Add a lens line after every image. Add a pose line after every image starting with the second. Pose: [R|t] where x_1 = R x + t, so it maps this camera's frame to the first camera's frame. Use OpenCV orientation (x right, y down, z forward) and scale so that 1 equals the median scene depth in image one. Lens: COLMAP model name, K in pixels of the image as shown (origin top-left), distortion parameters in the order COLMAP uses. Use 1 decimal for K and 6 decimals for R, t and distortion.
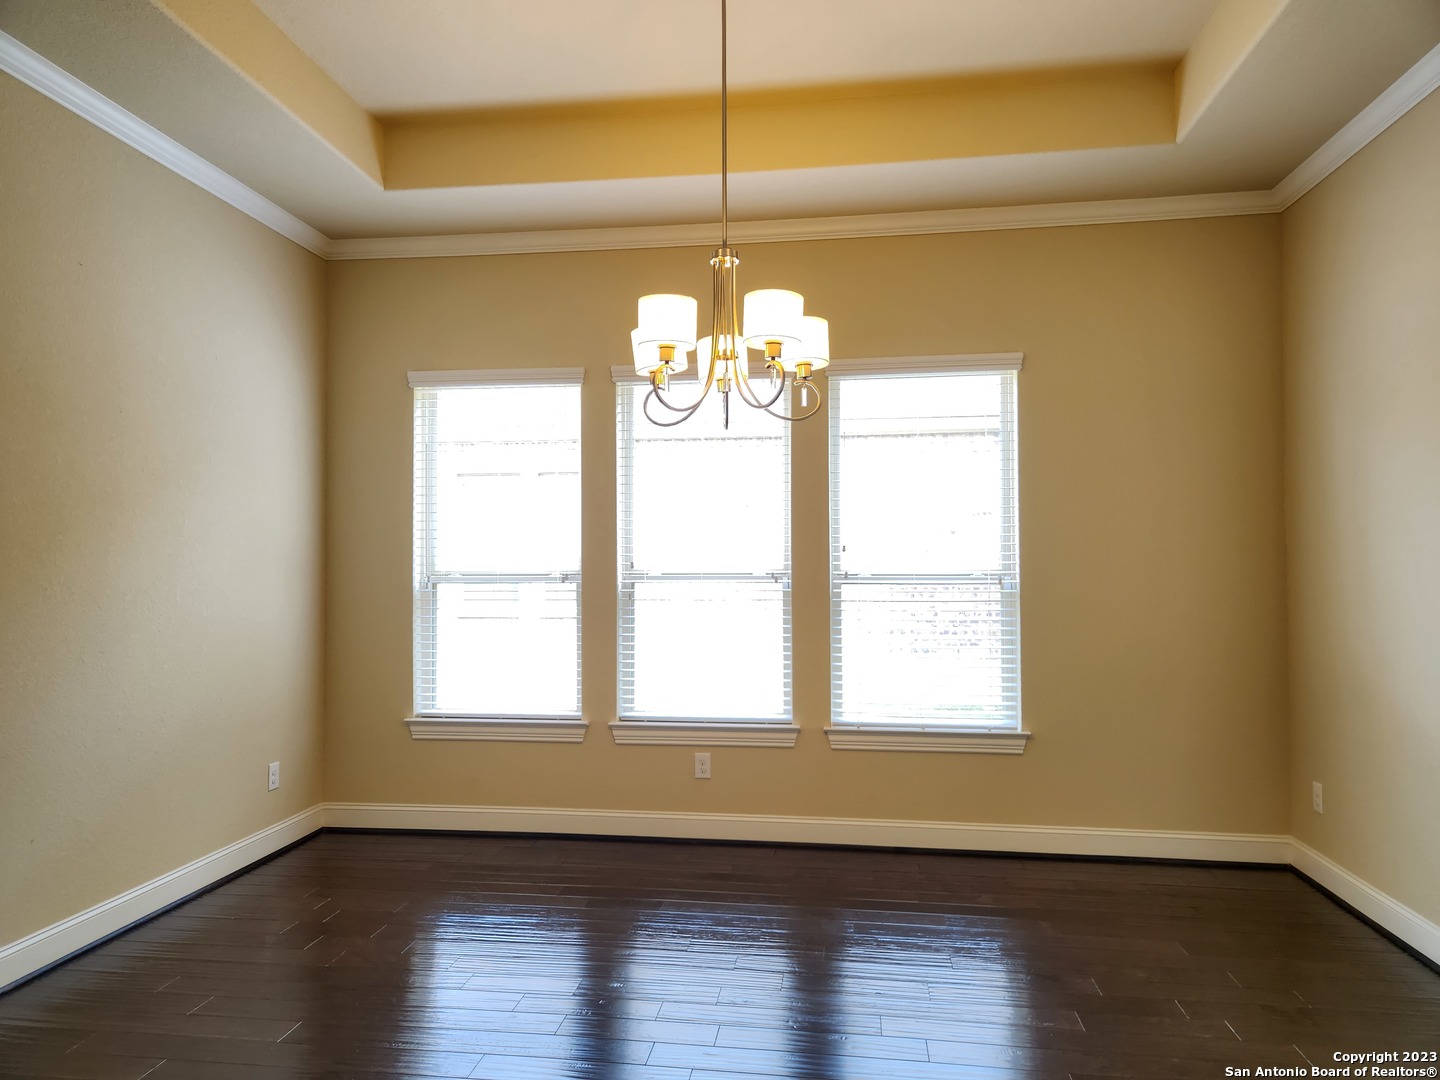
lens RADIAL K [[969.4, 0, 717.0], [0, 969.4, 552.1], [0, 0, 1]] dist [0.058556, -0.032017]
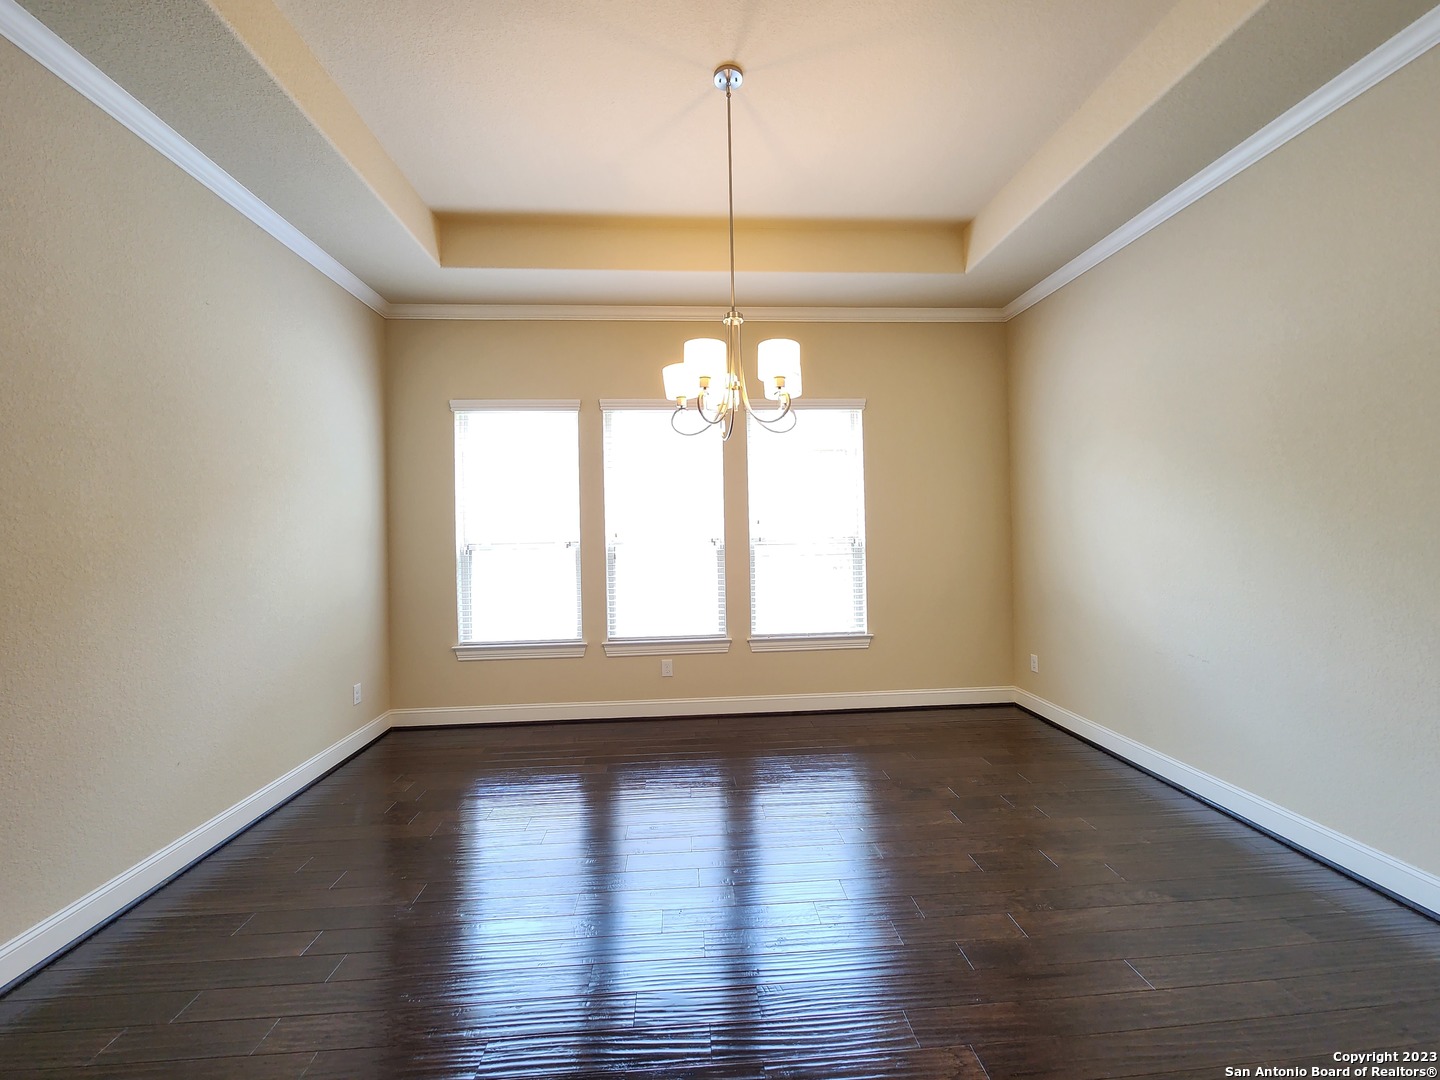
lens RADIAL K [[586.2, 0, 712.1], [0, 586.2, 532.6], [0, 0, 1]] dist [0.000068, -0.000581]
pose [[0.978886, -0.015983, 0.203779, -0.133797], [0.013779, 0.999830, 0.012231, 0.000681], [-0.203940, -0.009165, 0.978940, 0.106406]]
